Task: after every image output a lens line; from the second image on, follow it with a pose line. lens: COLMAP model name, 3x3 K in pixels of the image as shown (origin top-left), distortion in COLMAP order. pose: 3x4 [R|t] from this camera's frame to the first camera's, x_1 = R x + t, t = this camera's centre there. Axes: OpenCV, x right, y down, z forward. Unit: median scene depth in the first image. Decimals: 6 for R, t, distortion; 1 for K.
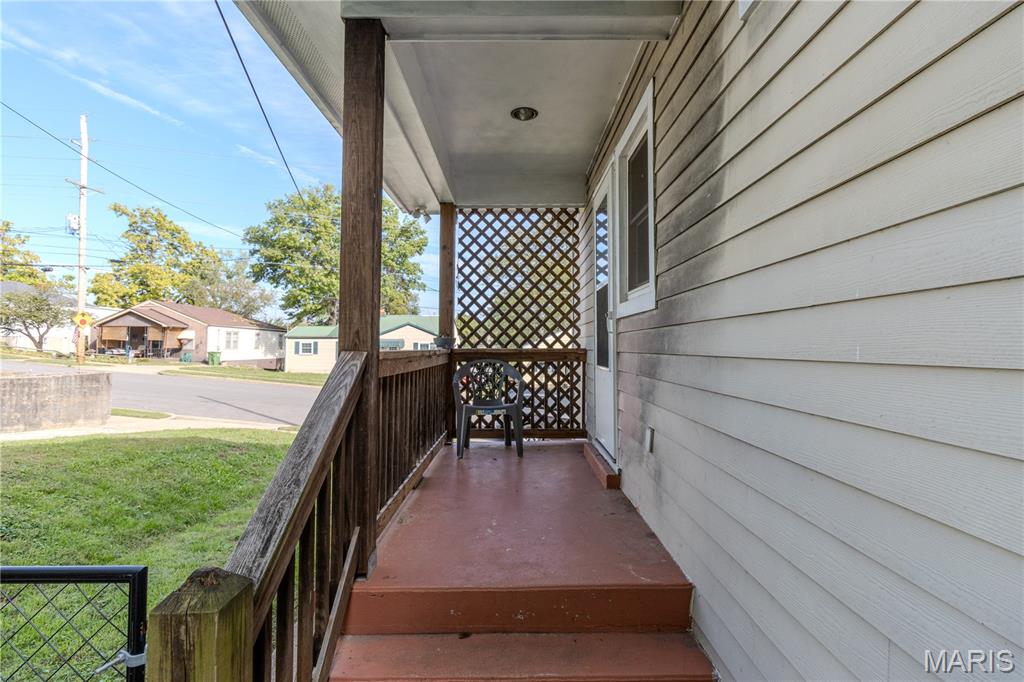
lens RADIAL K [[480.4, 0, 520.0], [0, 480.4, 326.2], [0, 0, 1]] dist [0.000591, 0.001340]
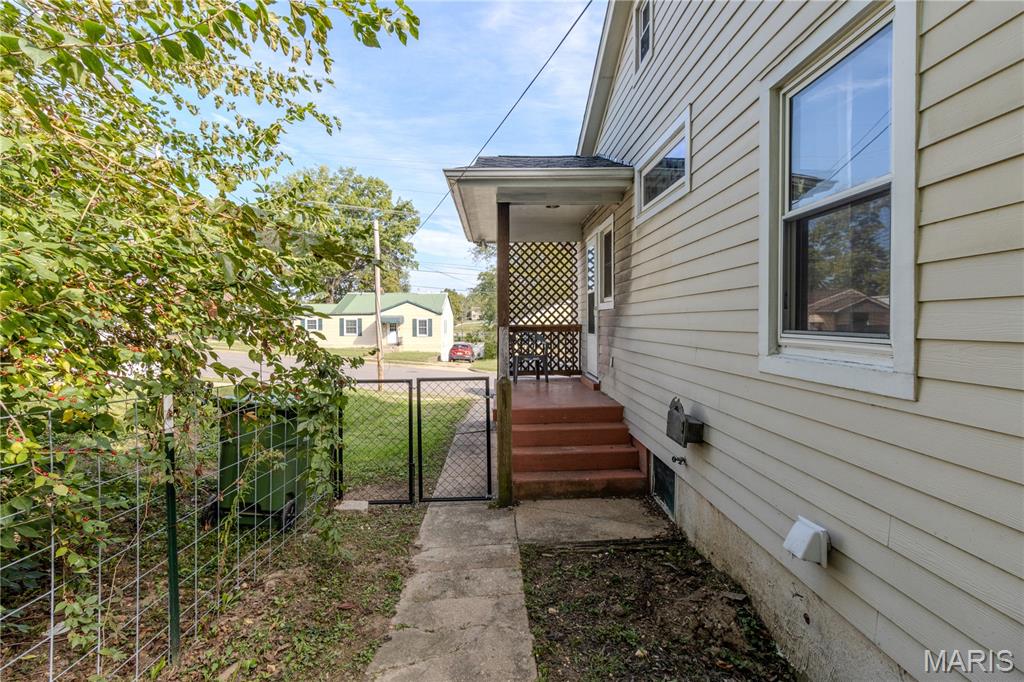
lens RADIAL K [[480.4, 0, 520.0], [0, 480.4, 326.2], [0, 0, 1]] dist [0.000591, 0.001340]
pose [[0.999437, -0.007336, 0.032727, -0.141759], [0.005614, 0.998611, 0.052392, -0.039070], [-0.033066, -0.052179, 0.998090, -0.730497]]
